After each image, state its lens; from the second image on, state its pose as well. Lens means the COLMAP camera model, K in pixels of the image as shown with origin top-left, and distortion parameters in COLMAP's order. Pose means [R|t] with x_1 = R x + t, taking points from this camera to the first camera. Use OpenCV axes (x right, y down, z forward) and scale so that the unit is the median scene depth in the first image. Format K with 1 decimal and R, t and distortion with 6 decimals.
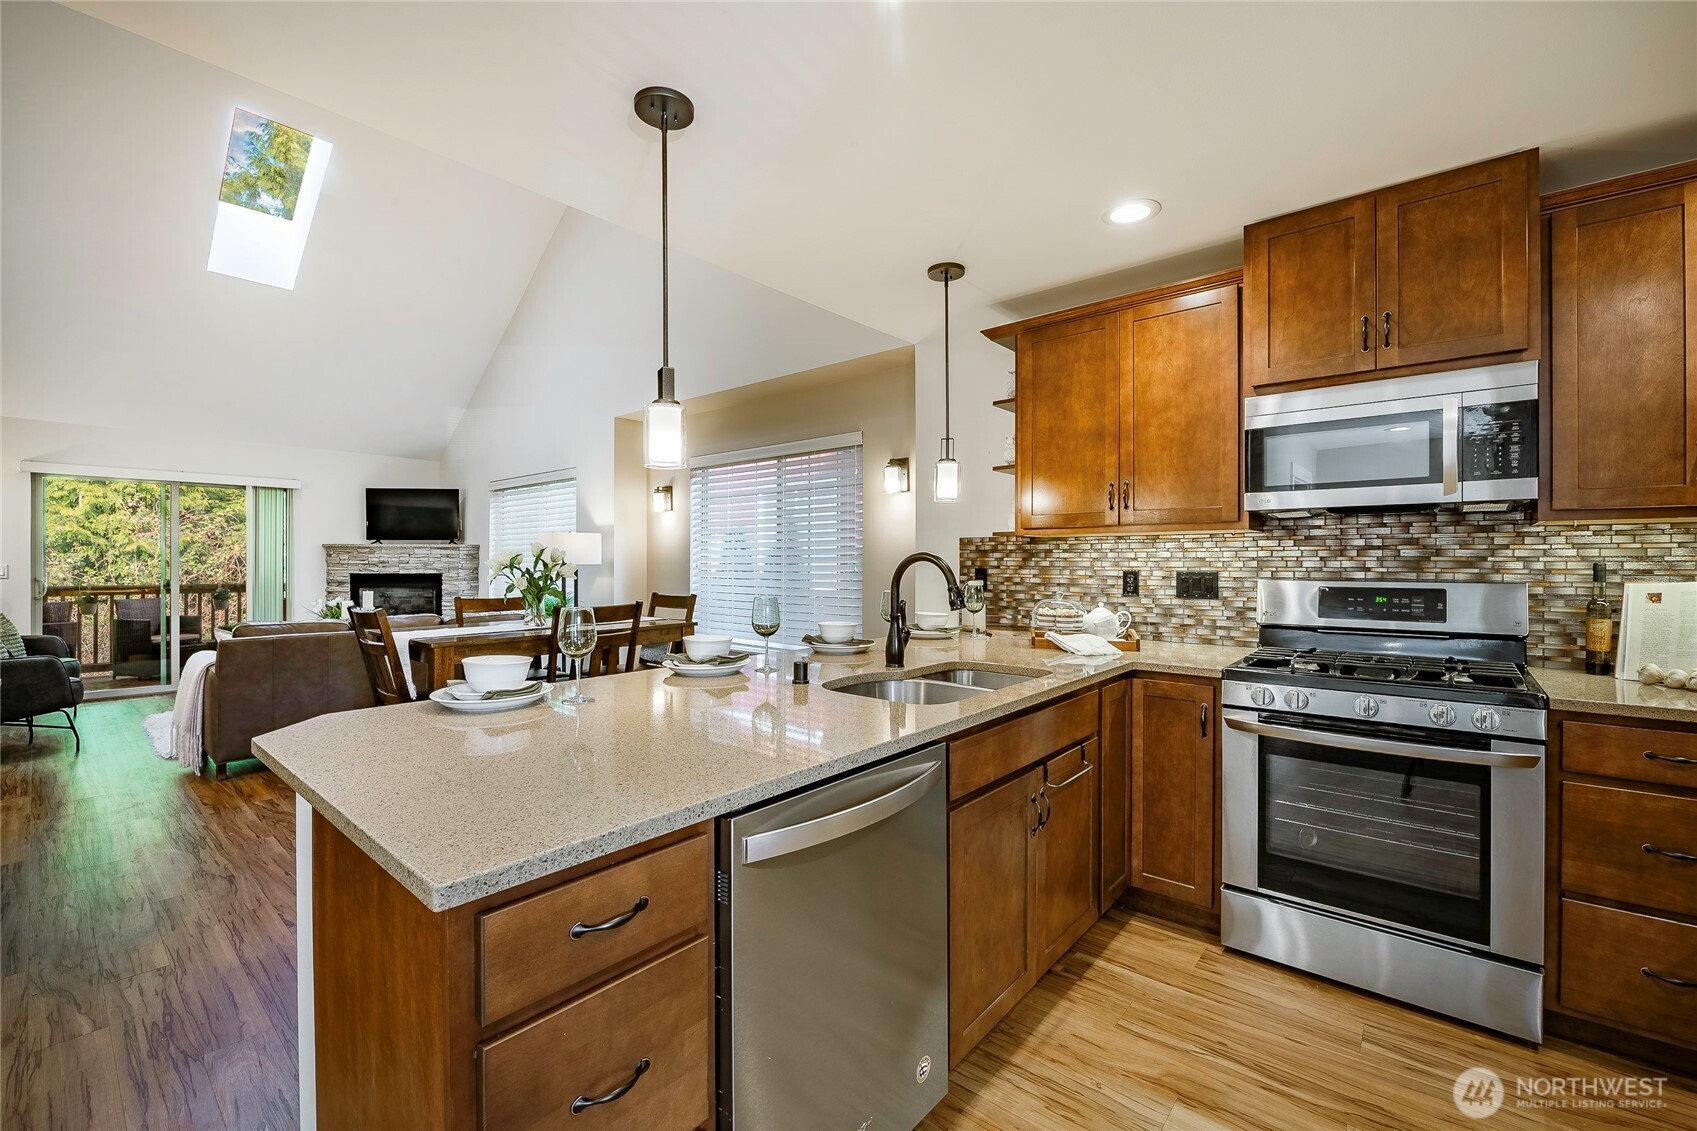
lens RADIAL K [[701.0, 0, 851.1], [0, 701.0, 562.7], [0, 0, 1]] dist [-0.009720, -0.000660]
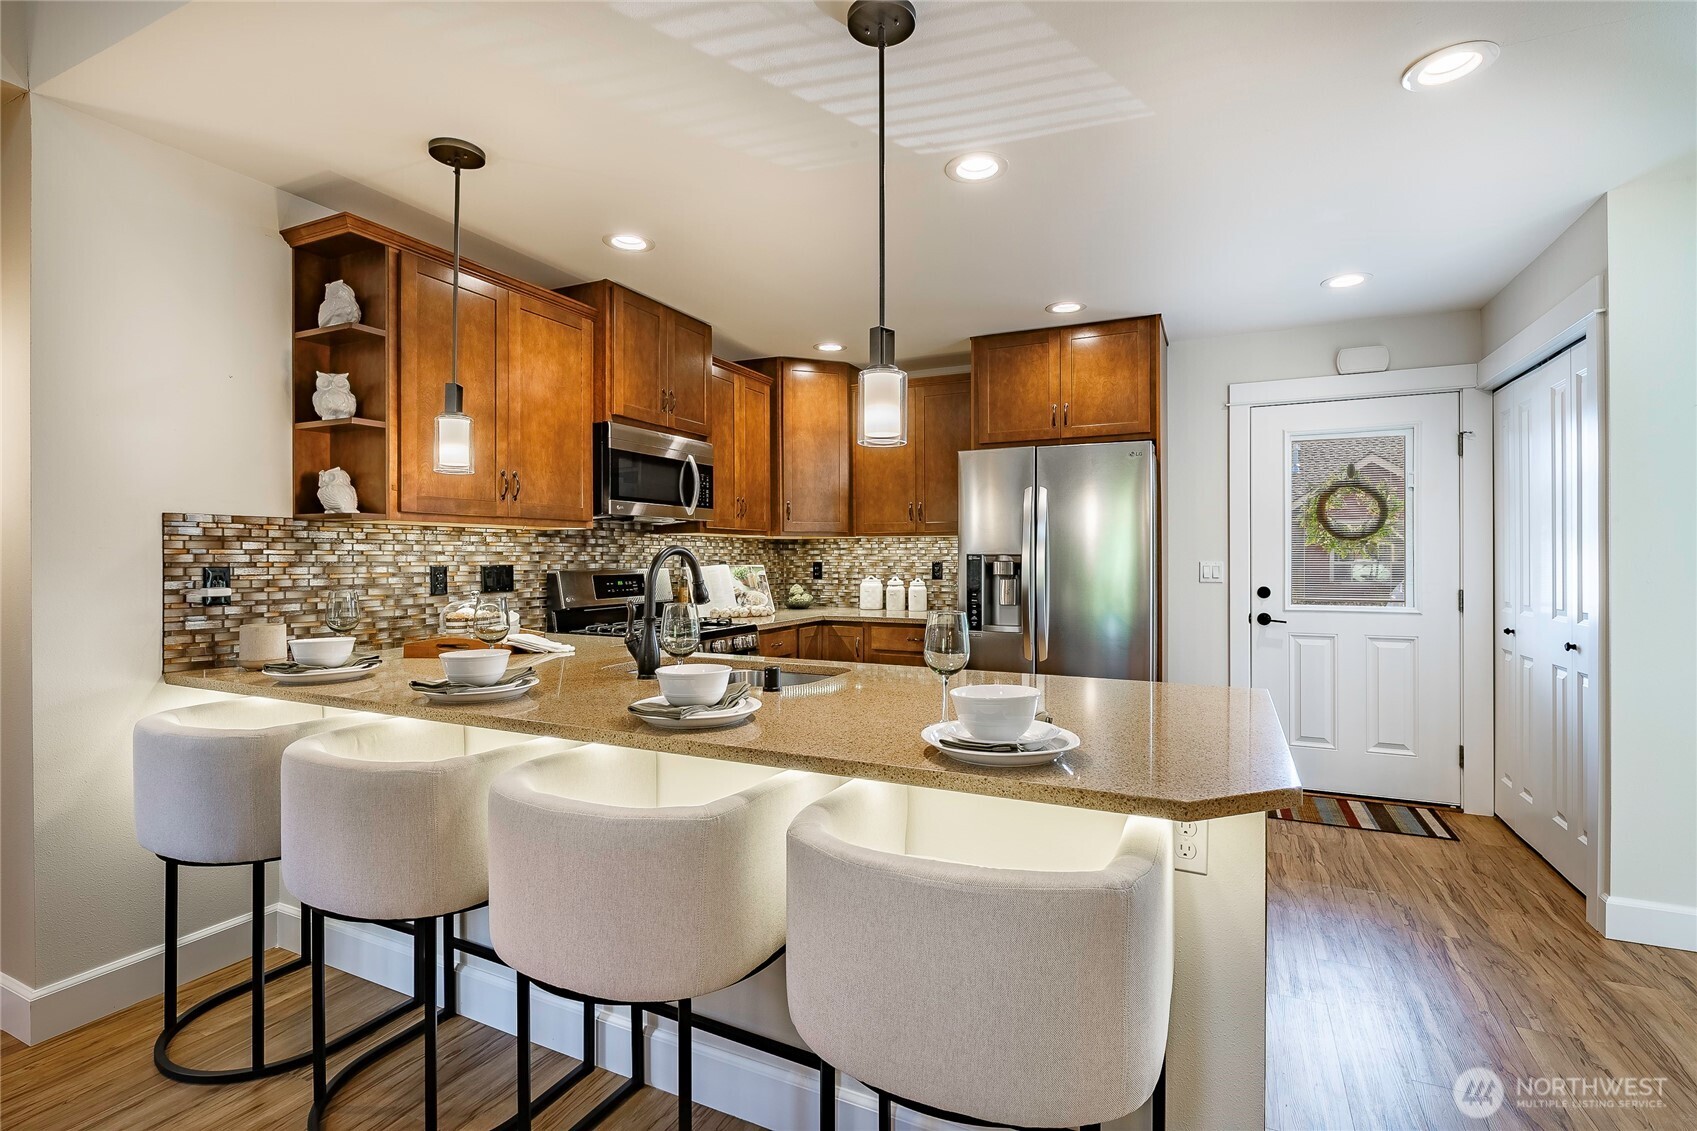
lens RADIAL K [[788.5, 0, 854.3], [0, 788.5, 559.5], [0, 0, 1]] dist [-0.002616, -0.000793]
pose [[-0.261472, -0.002929, 0.965206, -0.503518], [0.003378, 0.999986, 0.003950, 0.000678], [-0.965205, 0.004293, -0.261459, 0.544995]]
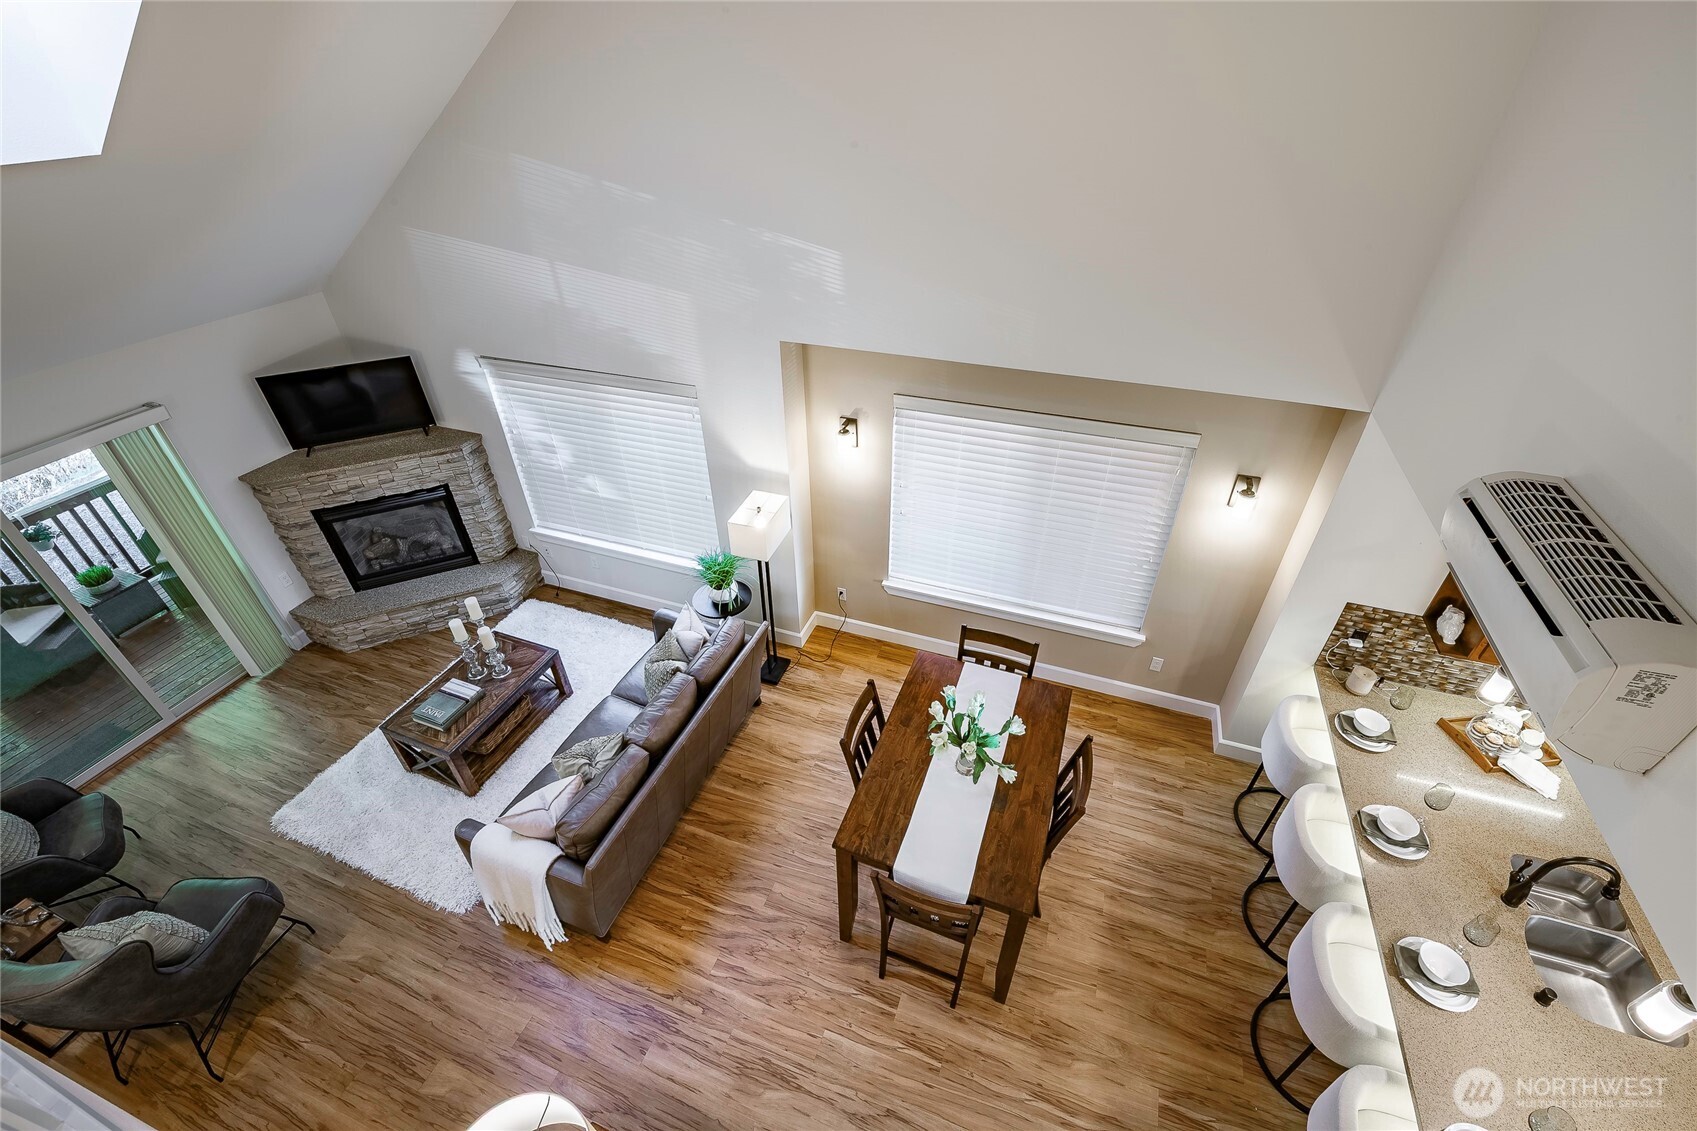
lens RADIAL K [[692.7, 0, 849.6], [0, 692.7, 560.9], [0, 0, 1]] dist [-0.008655, -0.000669]
pose [[0.940074, -0.208869, 0.269510, -0.694961], [0.012243, 0.810584, 0.585495, -0.599484], [-0.340752, -0.547108, 0.764566, 0.428222]]
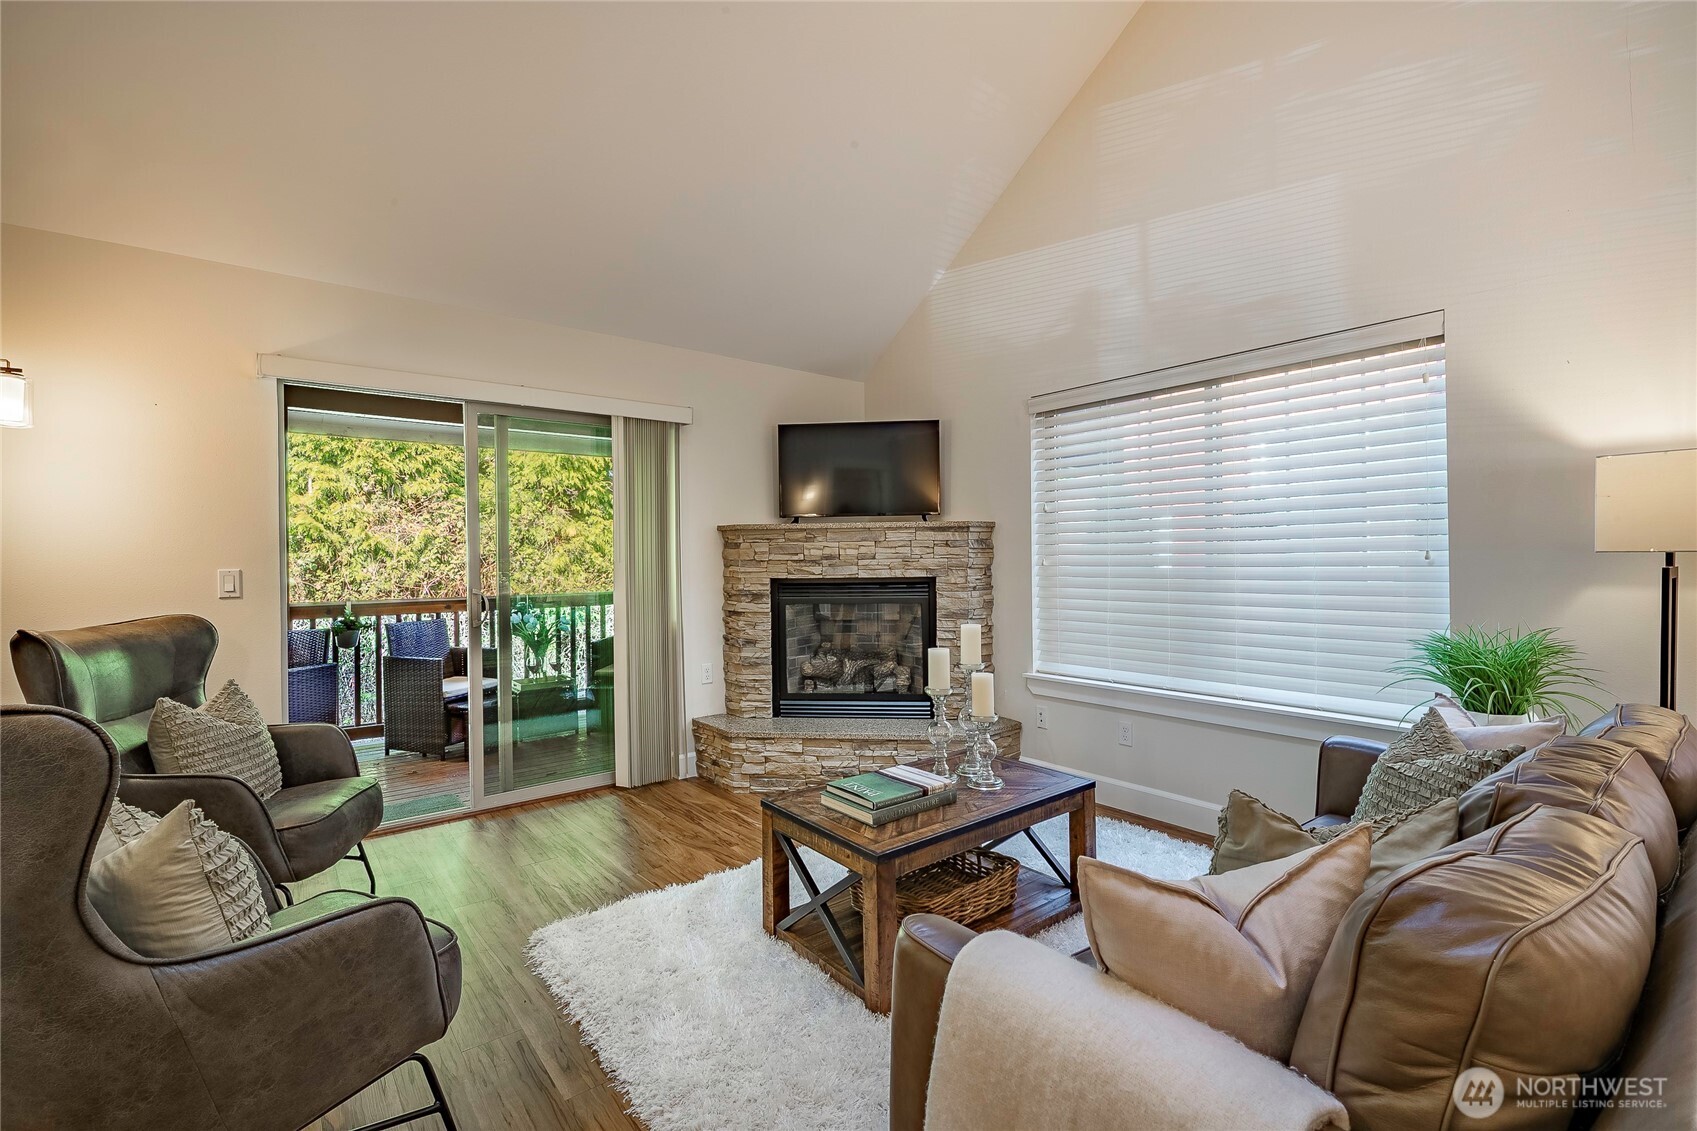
lens RADIAL K [[743.2, 0, 851.1], [0, 743.2, 565.5], [0, 0, 1]] dist [-0.001780, -0.000220]
pose [[0.982239, -0.010889, -0.187319, -0.948393], [0.013034, 0.999863, 0.010223, 0.000266], [0.187182, -0.012483, 0.982246, 0.766408]]
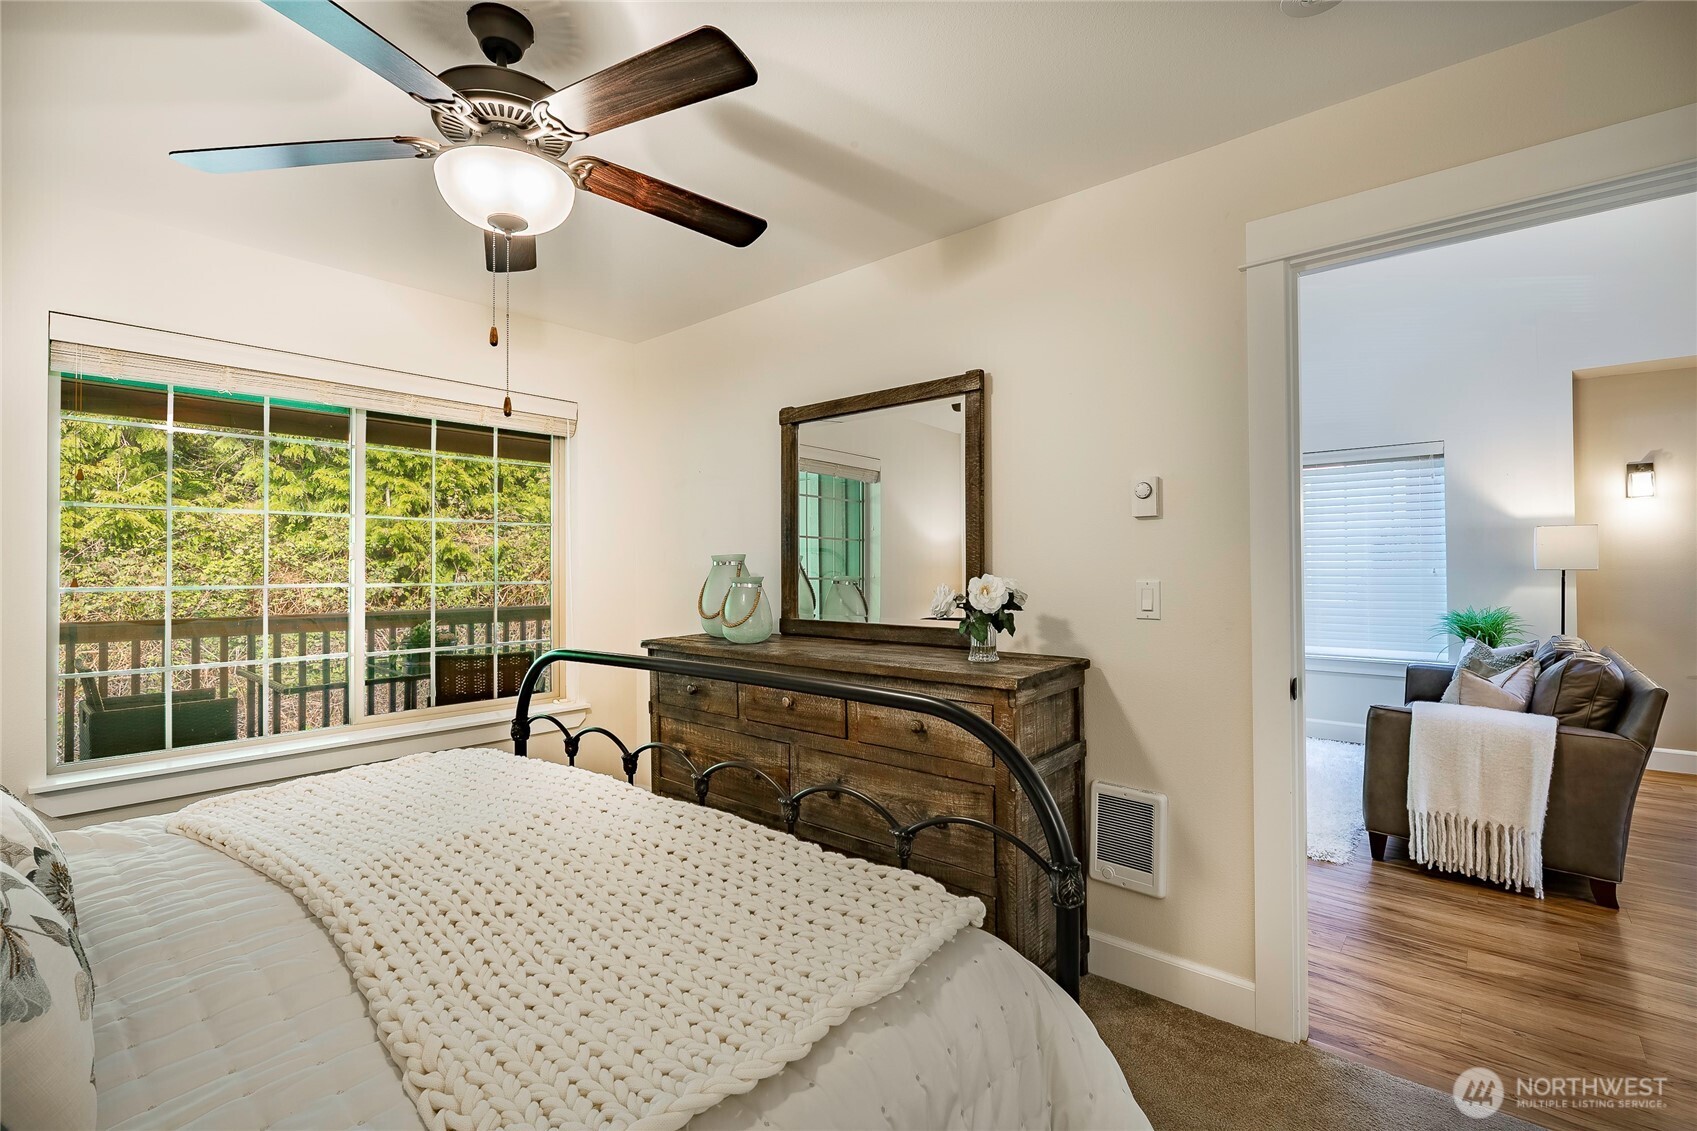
lens RADIAL K [[743.2, 0, 851.1], [0, 743.2, 565.5], [0, 0, 1]] dist [-0.001780, -0.000220]
pose [[0.999983, -0.004948, -0.003088, -1.501119], [0.004923, 0.999958, -0.007794, 0.002168], [0.003126, 0.007779, 0.999965, 0.296902]]
